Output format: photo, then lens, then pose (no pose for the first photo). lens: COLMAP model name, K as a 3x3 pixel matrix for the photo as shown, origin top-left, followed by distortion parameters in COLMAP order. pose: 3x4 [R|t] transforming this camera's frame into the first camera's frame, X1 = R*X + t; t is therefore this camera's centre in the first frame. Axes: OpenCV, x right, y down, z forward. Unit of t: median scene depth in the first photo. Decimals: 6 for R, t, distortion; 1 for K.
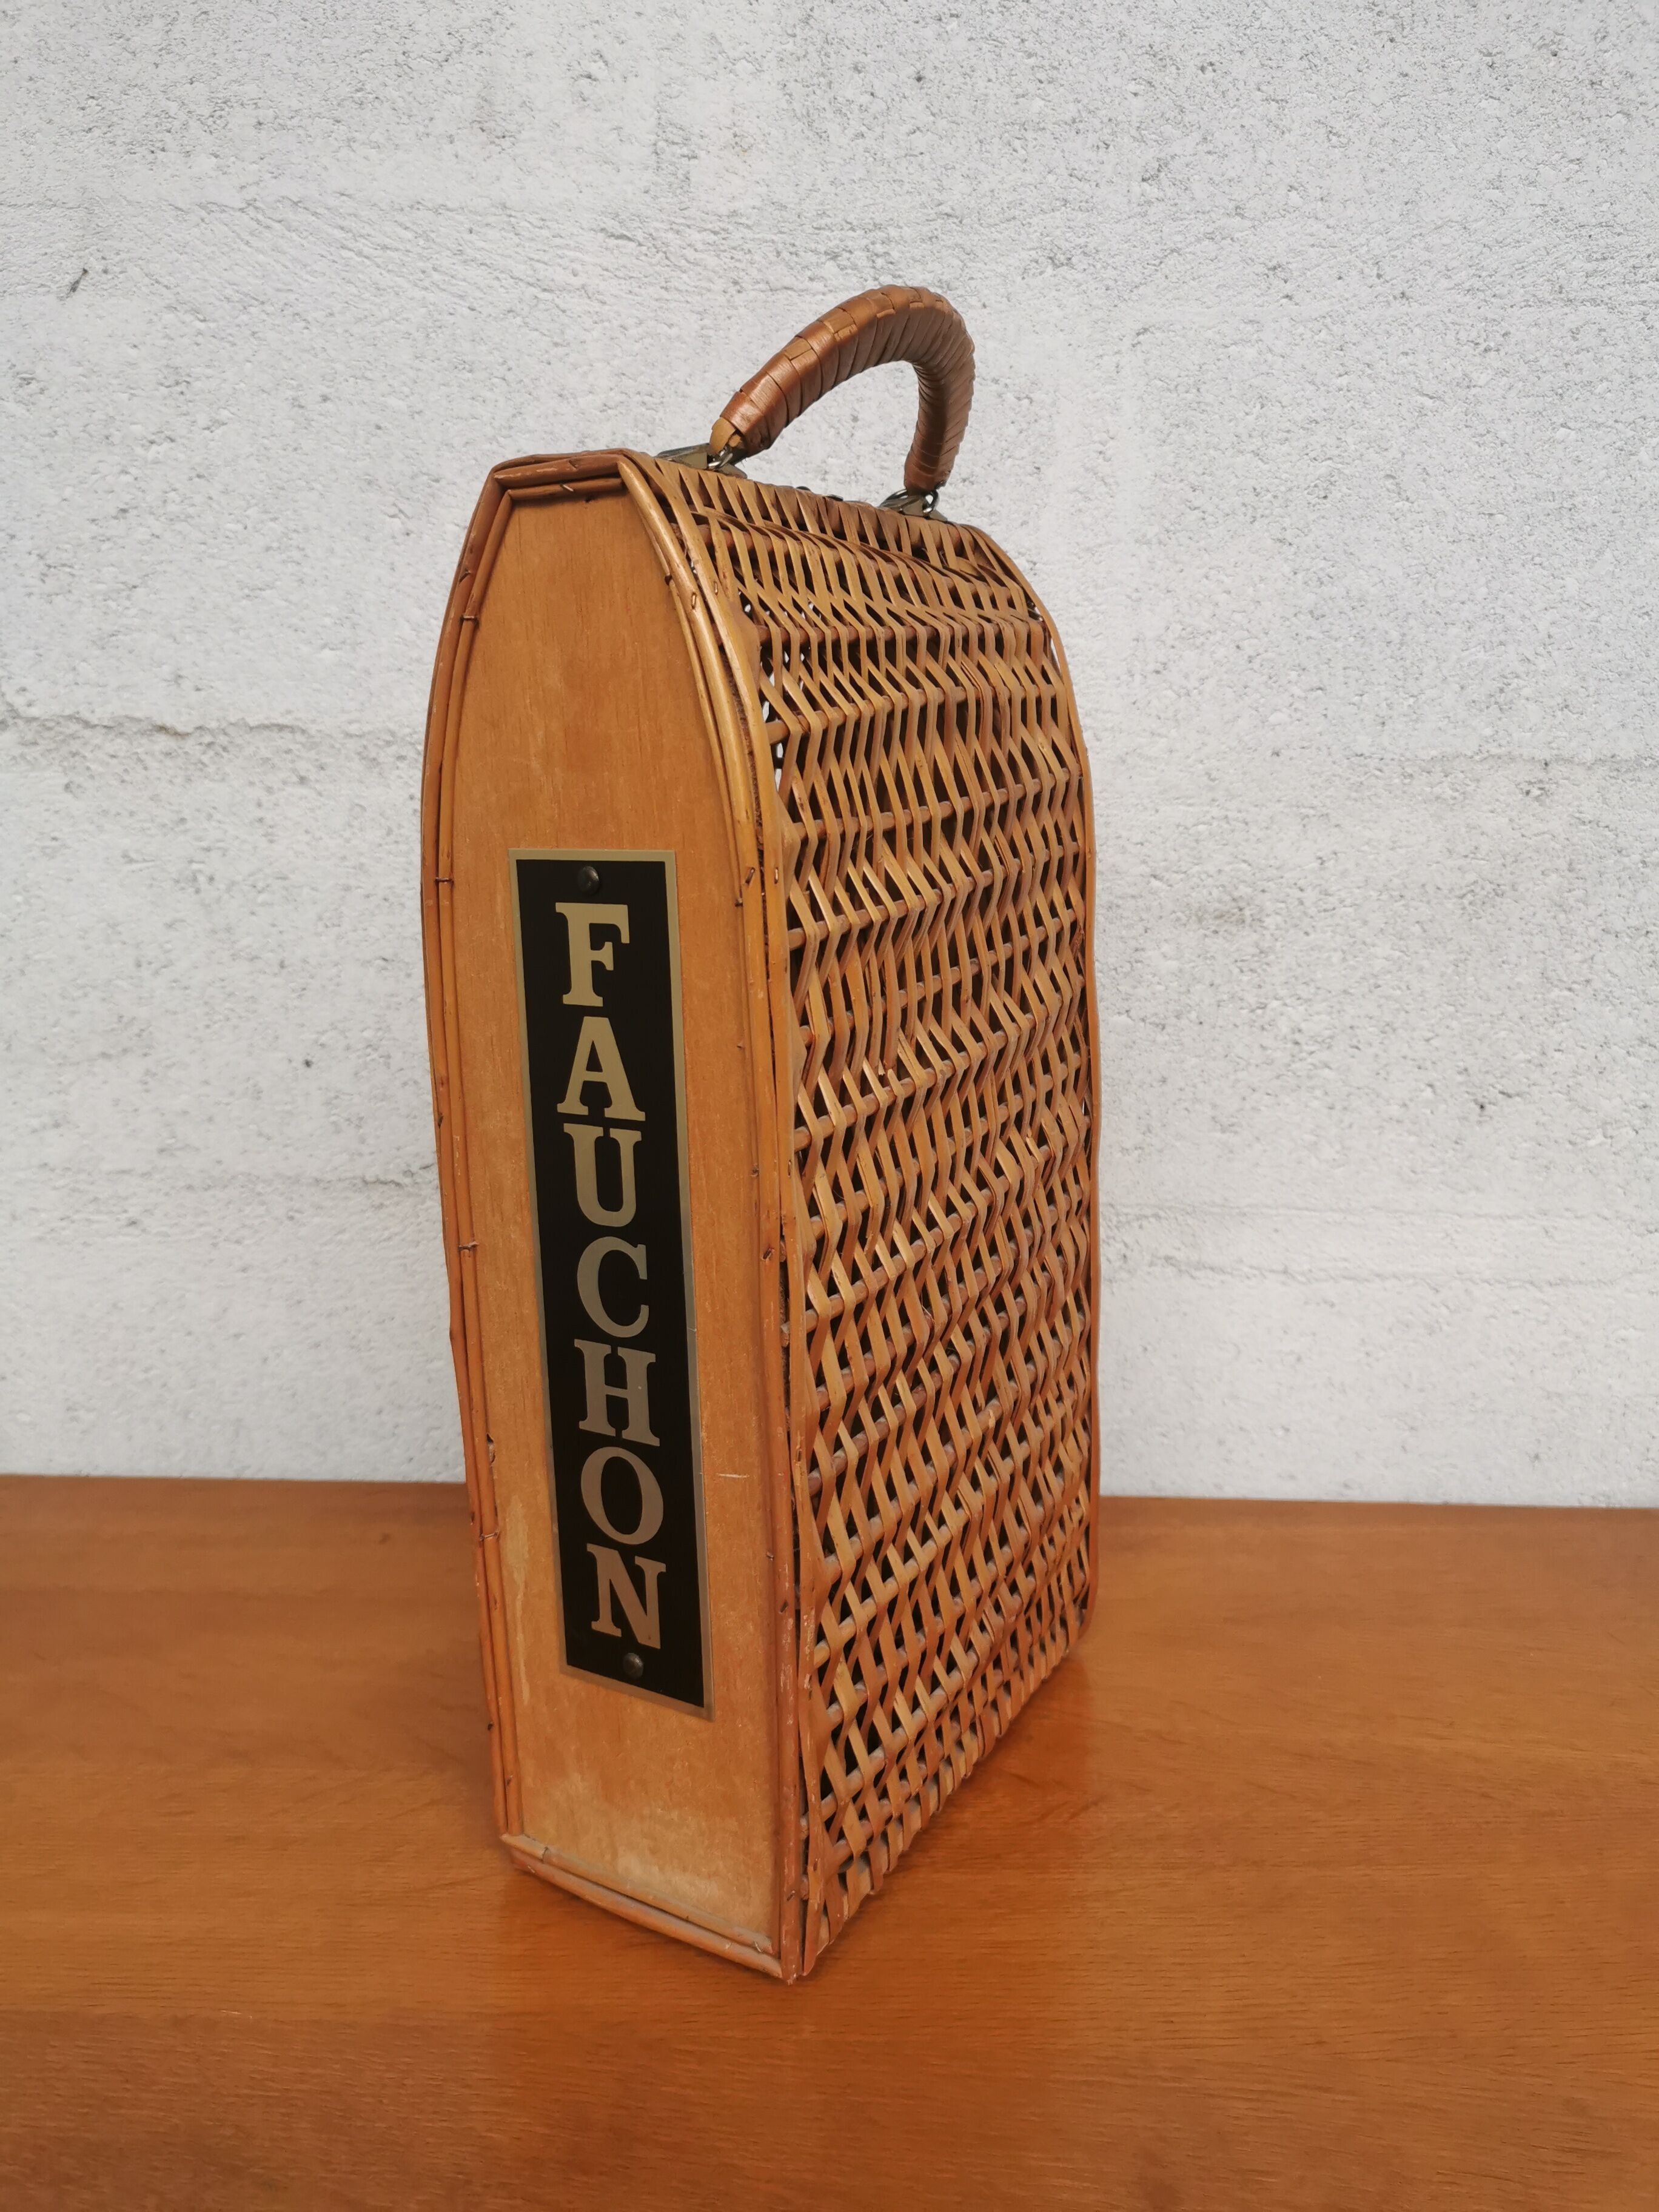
lens RADIAL K [[1813.8, 0, 839.1], [0, 1813.8, 1109.8], [0, 0, 1]] dist [0.036480, -0.047979]
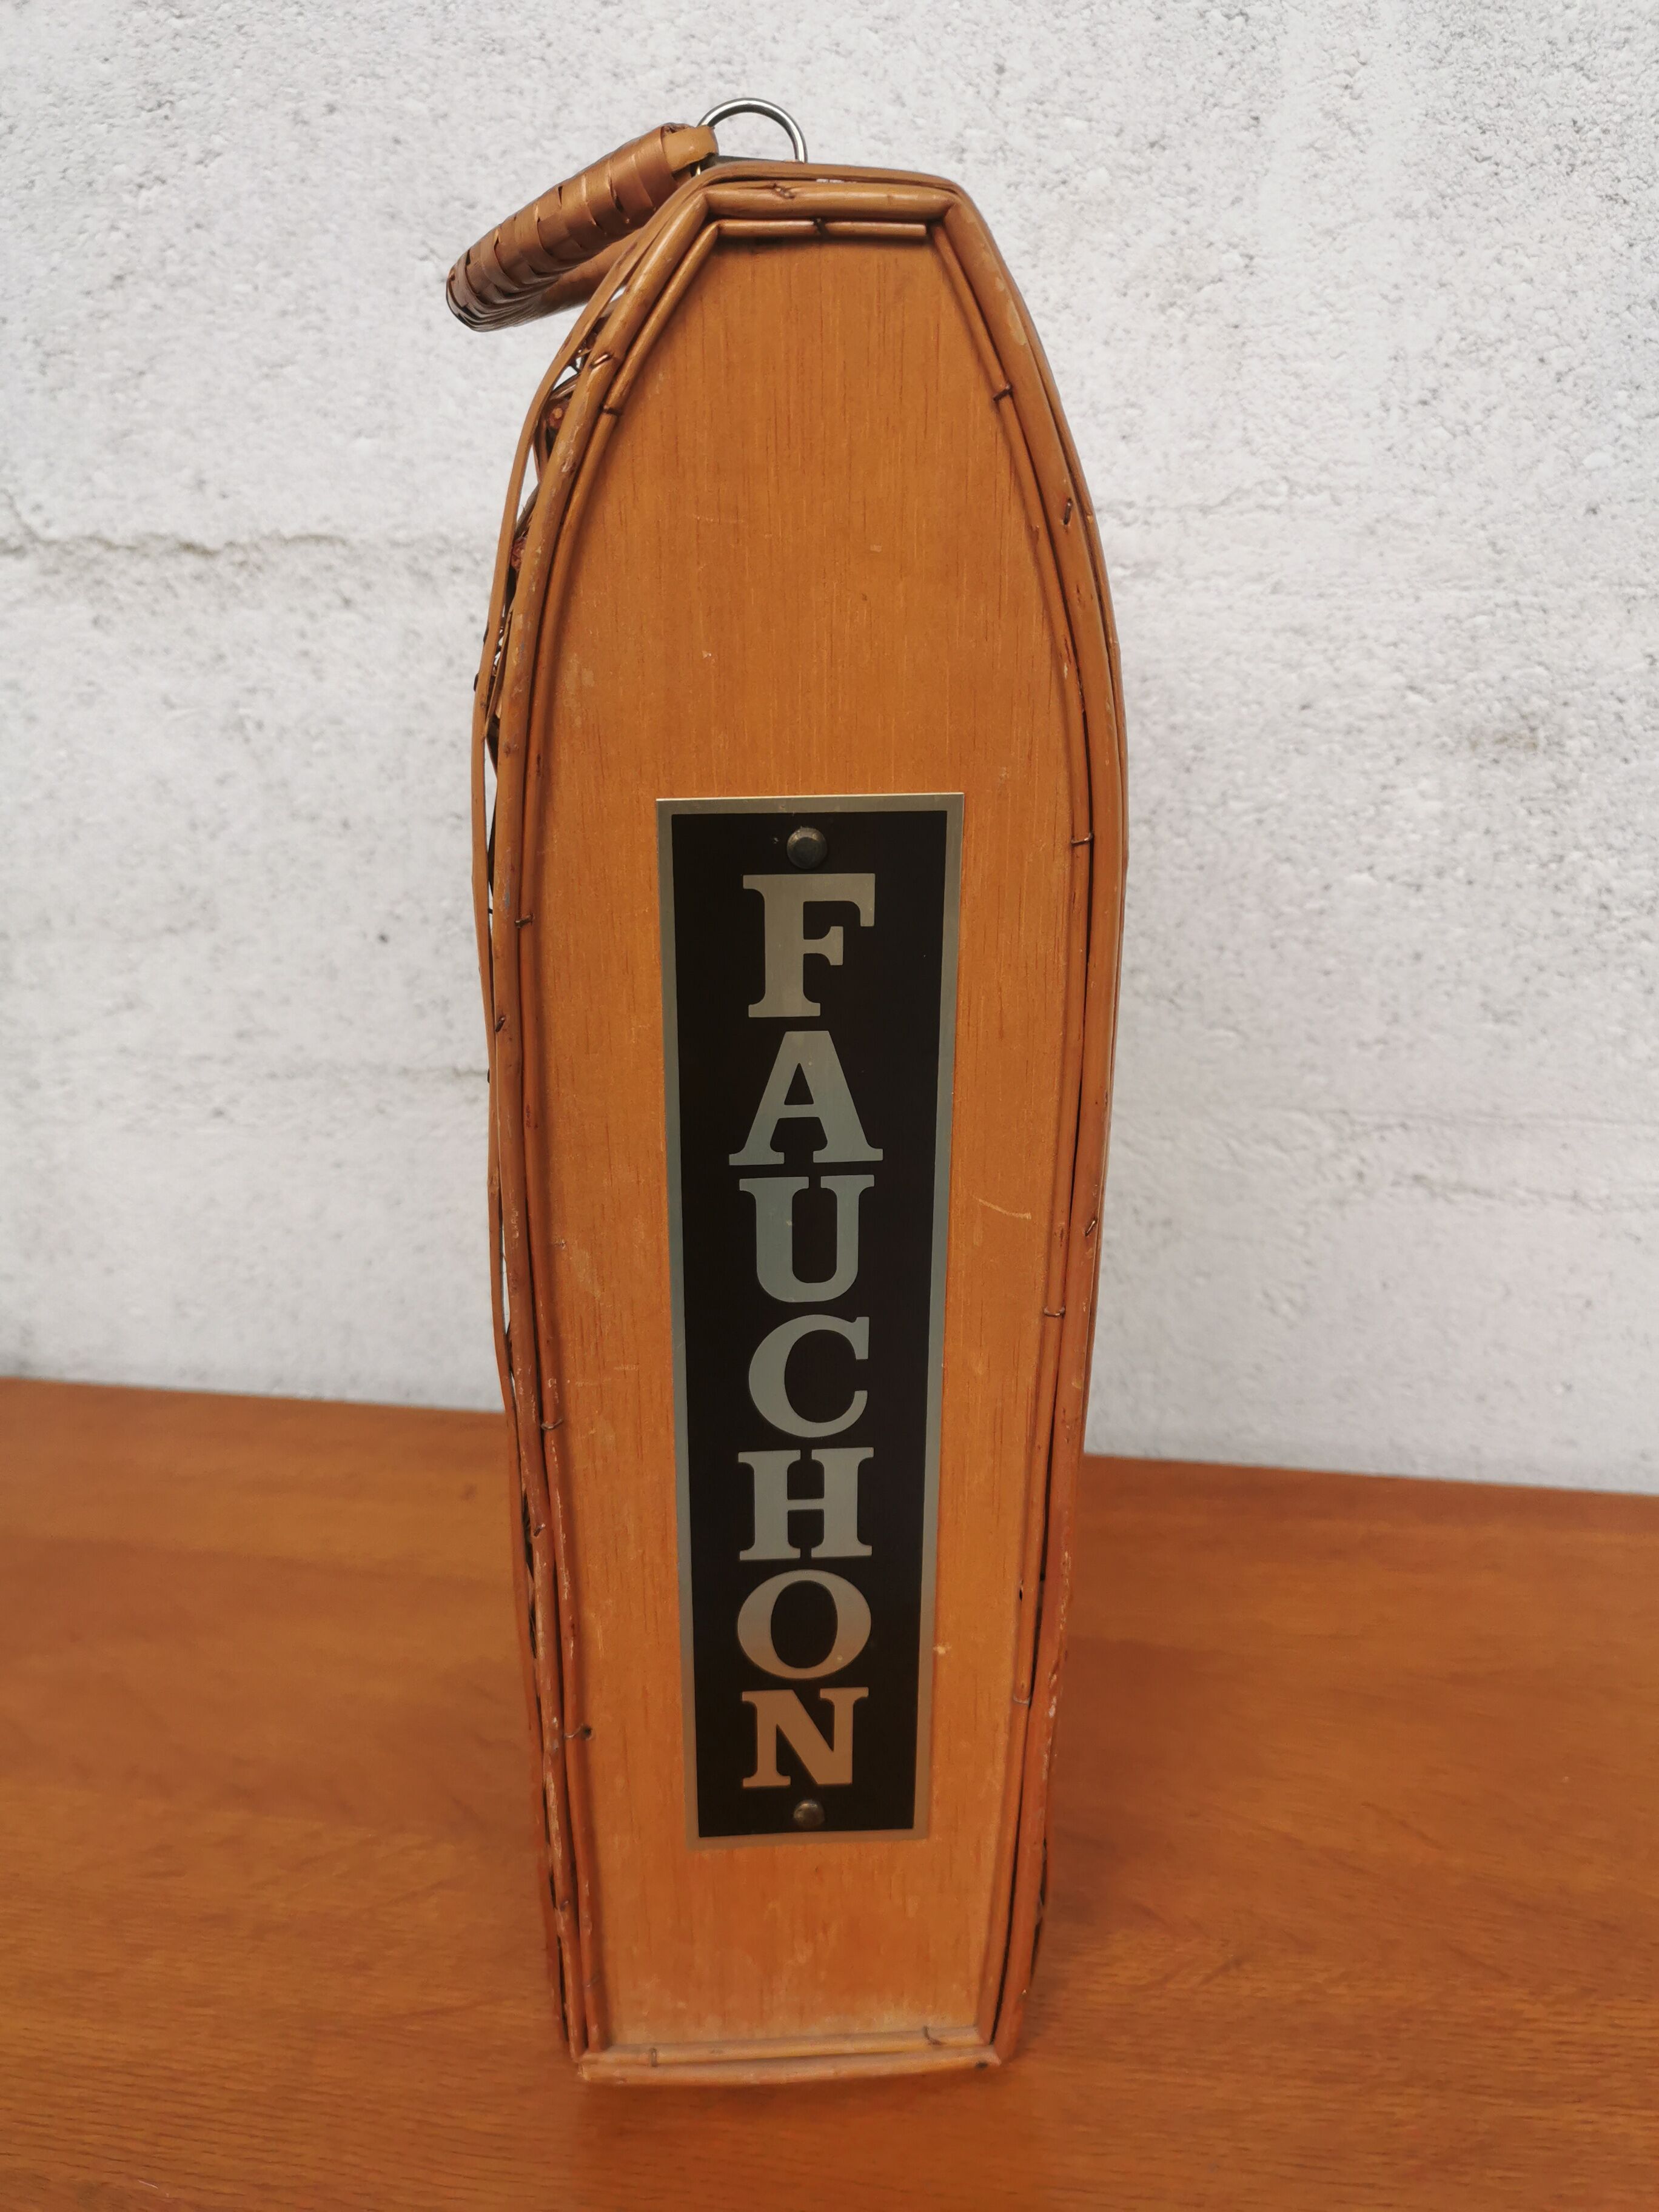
lens RADIAL K [[1813.8, 0, 810.1], [0, 1813.8, 1126.0], [0, 0, 1]] dist [0.036480, -0.047979]
pose [[0.980582, 0.015011, -0.195537, 0.081647], [0.017692, 0.986230, 0.164431, -0.080168], [0.195312, -0.164697, 0.966813, 0.199574]]
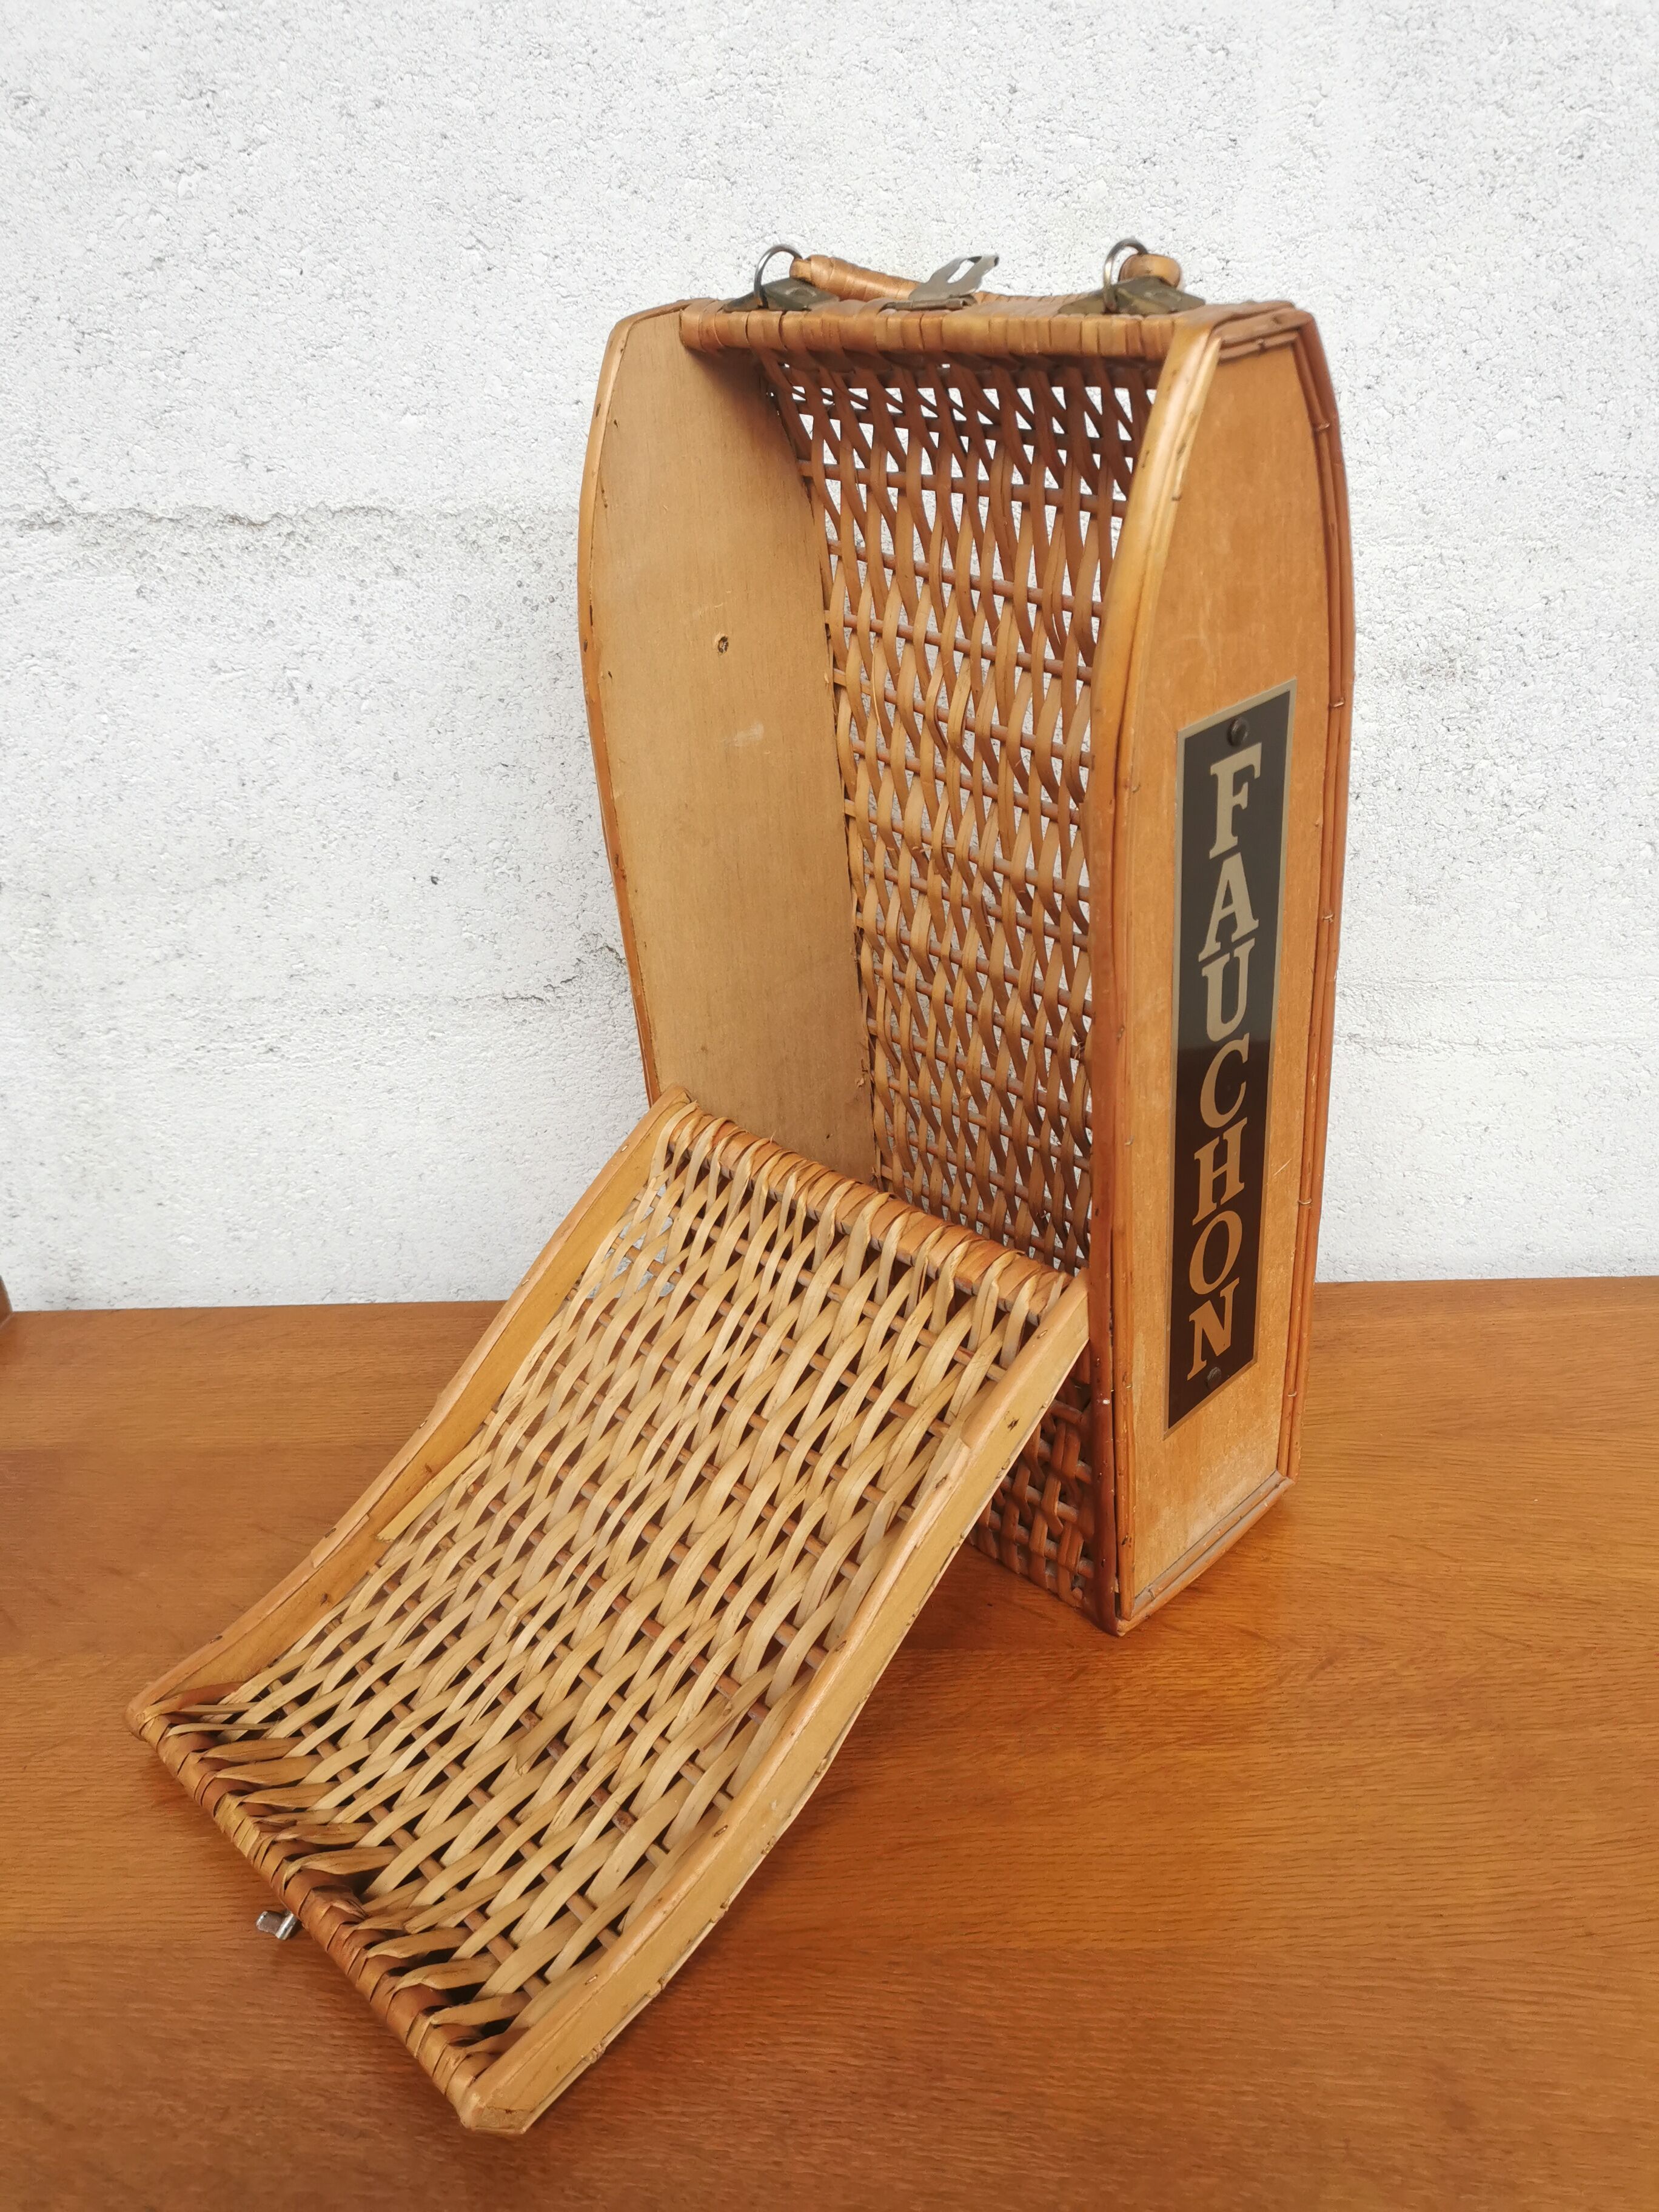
lens RADIAL K [[1813.8, 0, 824.0], [0, 1813.8, 1148.4], [0, 0, 1]] dist [0.036480, -0.047979]
pose [[0.998383, -0.046587, -0.032576, -0.071007], [0.053503, 0.963696, 0.261585, -0.133436], [0.019207, -0.262905, 0.964630, 0.067011]]
